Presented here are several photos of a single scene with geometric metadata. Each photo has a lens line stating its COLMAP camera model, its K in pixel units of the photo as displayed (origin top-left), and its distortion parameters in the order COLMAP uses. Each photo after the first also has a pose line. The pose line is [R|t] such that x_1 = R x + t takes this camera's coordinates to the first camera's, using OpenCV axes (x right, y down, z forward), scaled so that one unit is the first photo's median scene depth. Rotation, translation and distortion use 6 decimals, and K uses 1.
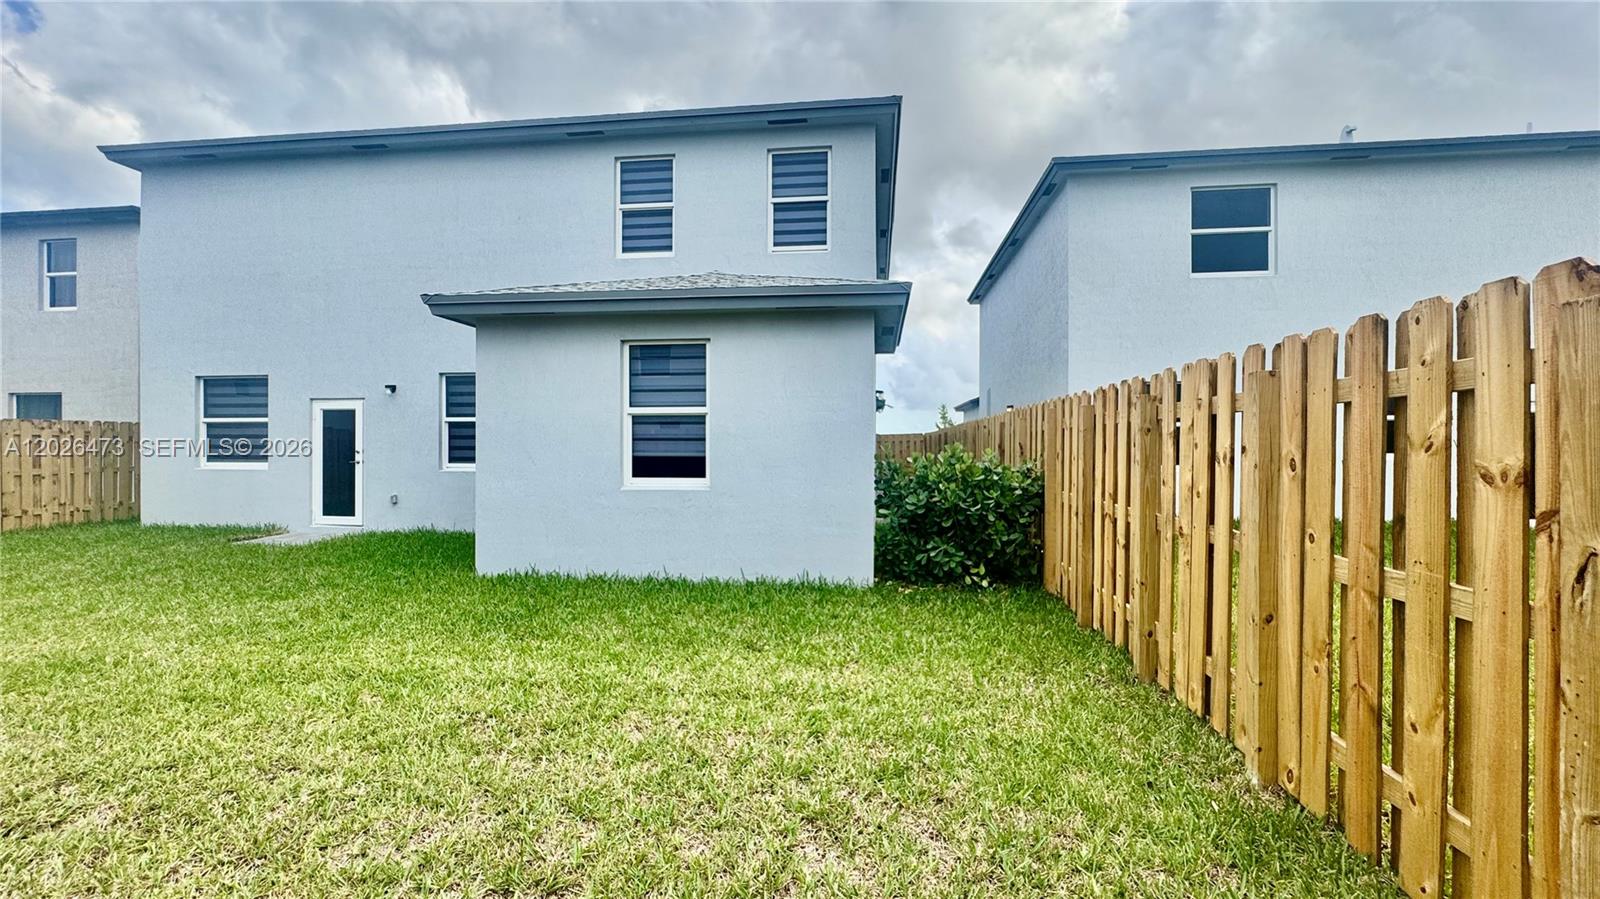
lens RADIAL K [[650.3, 0, 805.2], [0, 650.3, 448.2], [0, 0, 1]] dist [-0.002349, -0.000009]
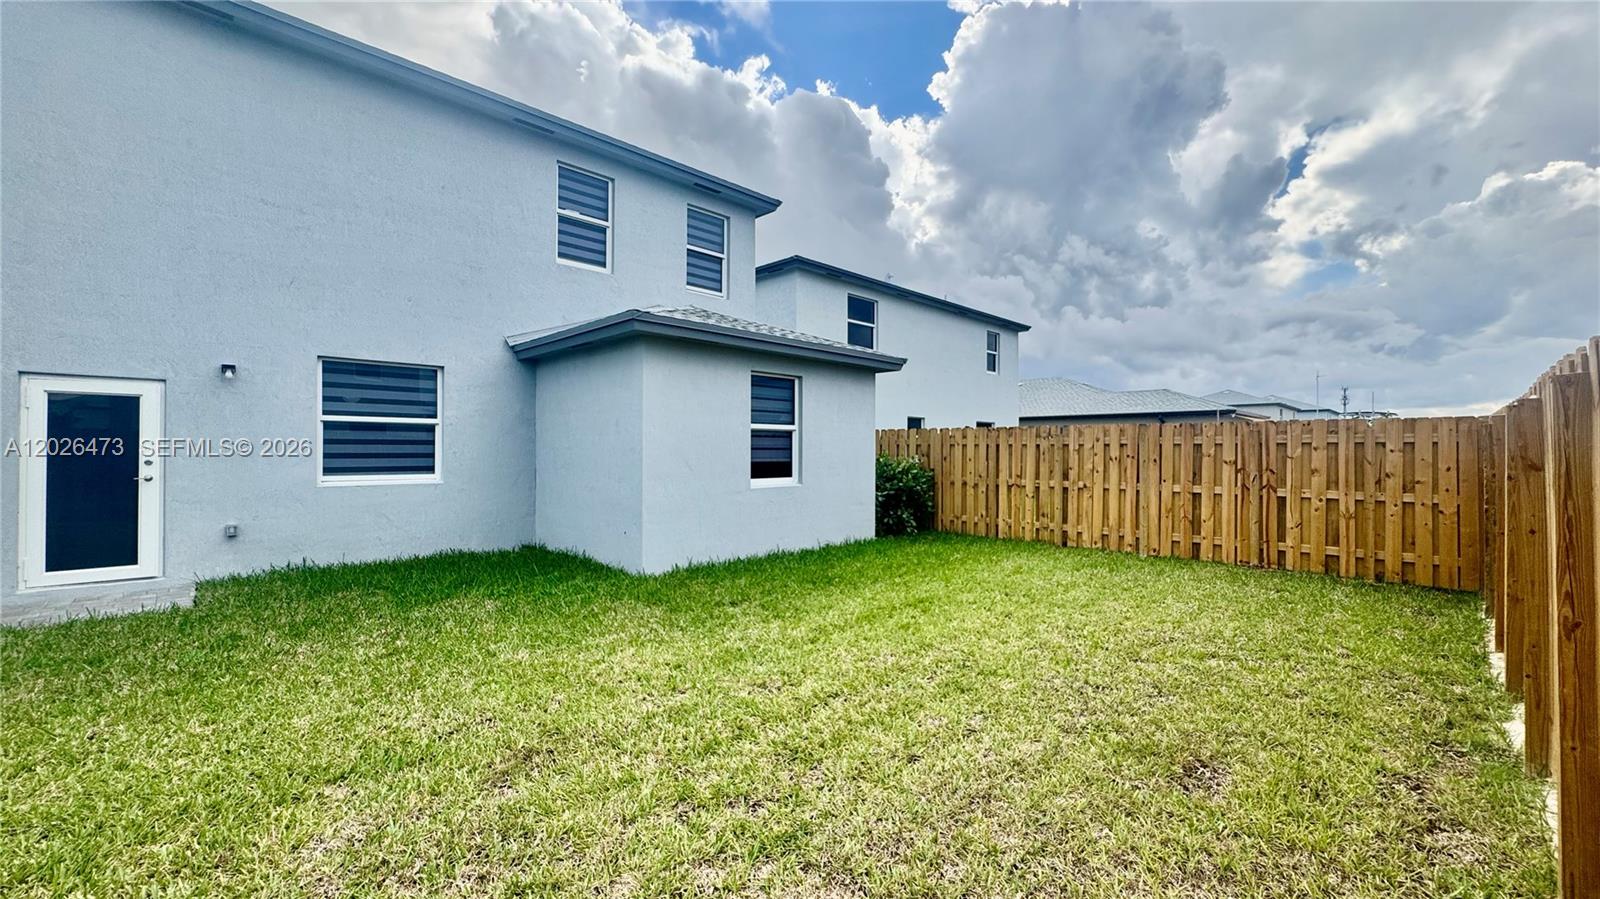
lens RADIAL K [[640.7, 0, 798.9], [0, 640.7, 447.9], [0, 0, 1]] dist [-0.002533, 0.000571]
pose [[0.615019, 0.001271, 0.788512, -0.828725], [-0.001226, 0.999999, -0.000656, -0.009699], [-0.788512, -0.000563, 0.615019, 0.110804]]
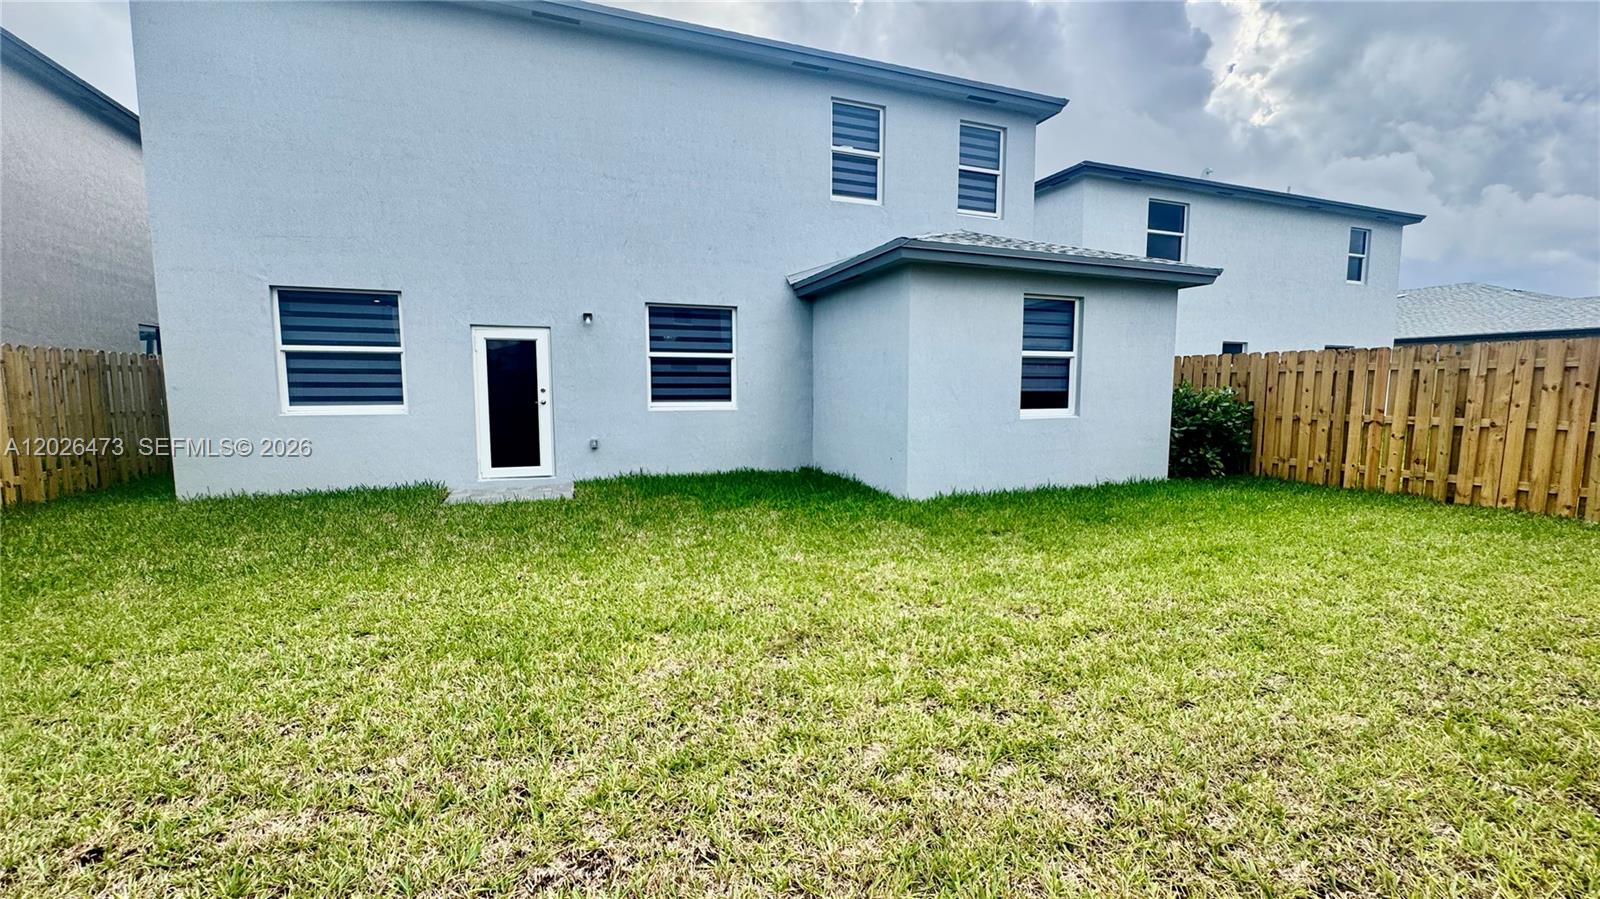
lens RADIAL K [[640.7, 0, 798.9], [0, 640.7, 447.9], [0, 0, 1]] dist [-0.002533, 0.000571]
pose [[0.881850, -0.049077, 0.468970, -0.828036], [0.003036, 0.995139, 0.098431, -0.000756], [-0.471521, -0.085377, 0.877712, 0.099580]]
